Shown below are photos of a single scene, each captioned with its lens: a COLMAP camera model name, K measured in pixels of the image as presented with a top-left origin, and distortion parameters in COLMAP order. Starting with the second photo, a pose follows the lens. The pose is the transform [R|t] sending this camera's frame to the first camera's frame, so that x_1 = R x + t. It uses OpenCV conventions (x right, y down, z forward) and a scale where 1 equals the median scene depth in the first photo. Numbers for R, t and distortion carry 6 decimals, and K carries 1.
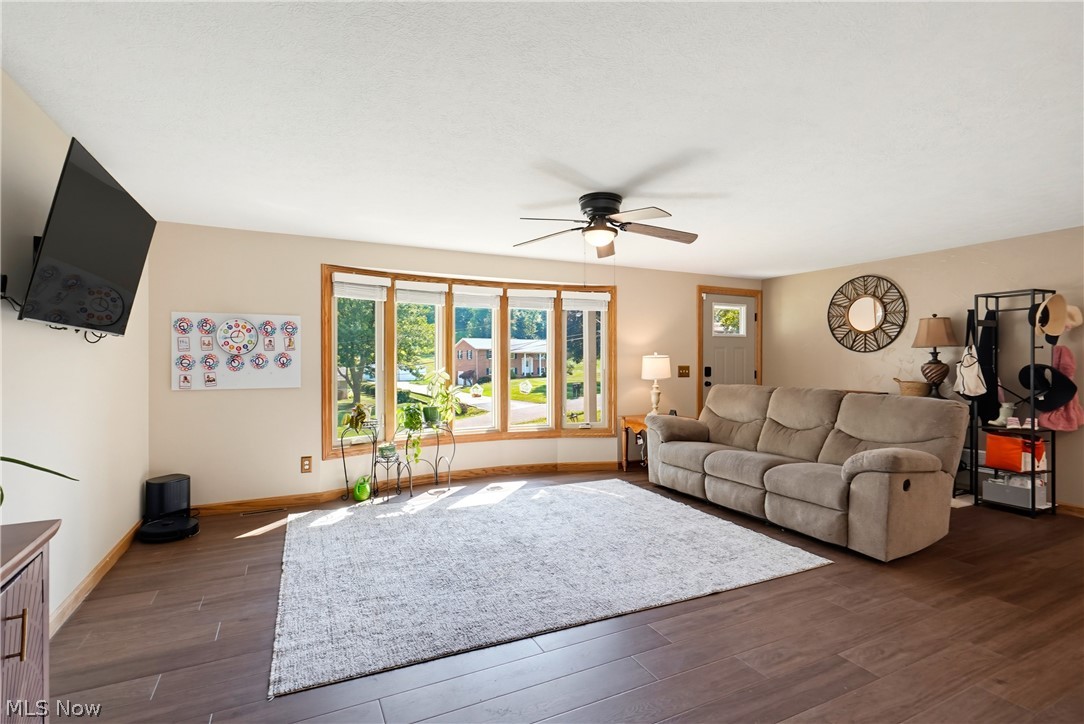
lens RADIAL K [[517.7, 0, 544.9], [0, 517.7, 369.6], [0, 0, 1]] dist [-0.000570, -0.000092]
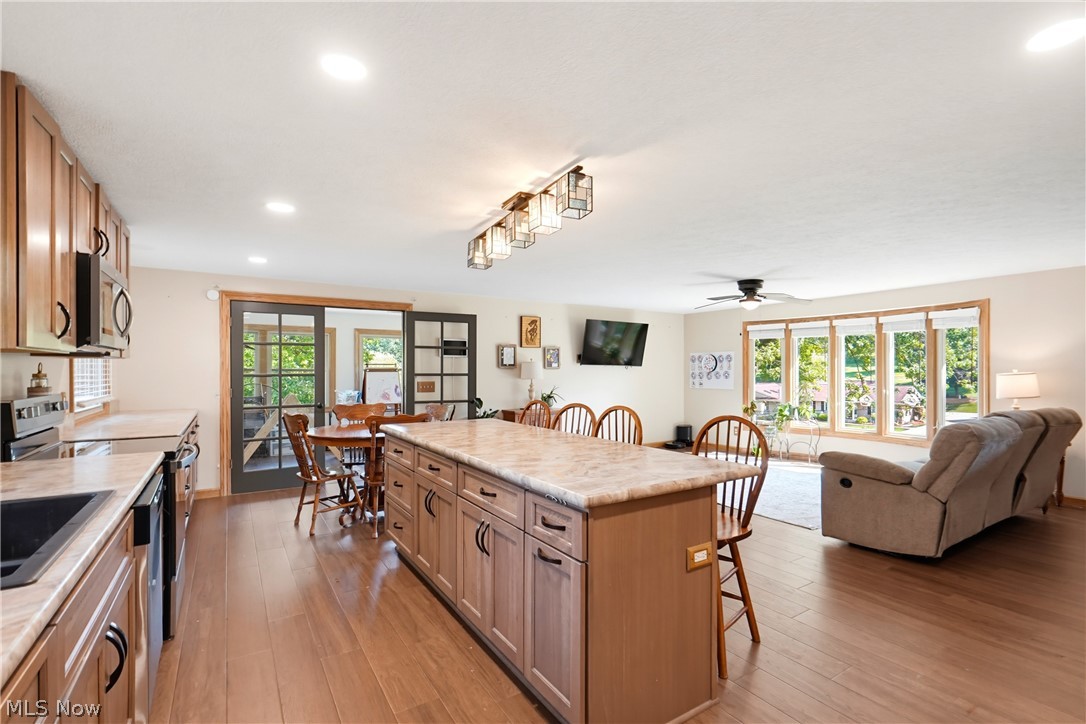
lens RADIAL K [[518.6, 0, 545.9], [0, 518.6, 369.6], [0, 0, 1]] dist [-0.000570, -0.000092]
pose [[0.116707, 0.001144, -0.993166, 1.379188], [-0.009798, 0.999952, 0.000000, -0.031746], [0.993118, 0.009731, 0.116713, 0.102700]]
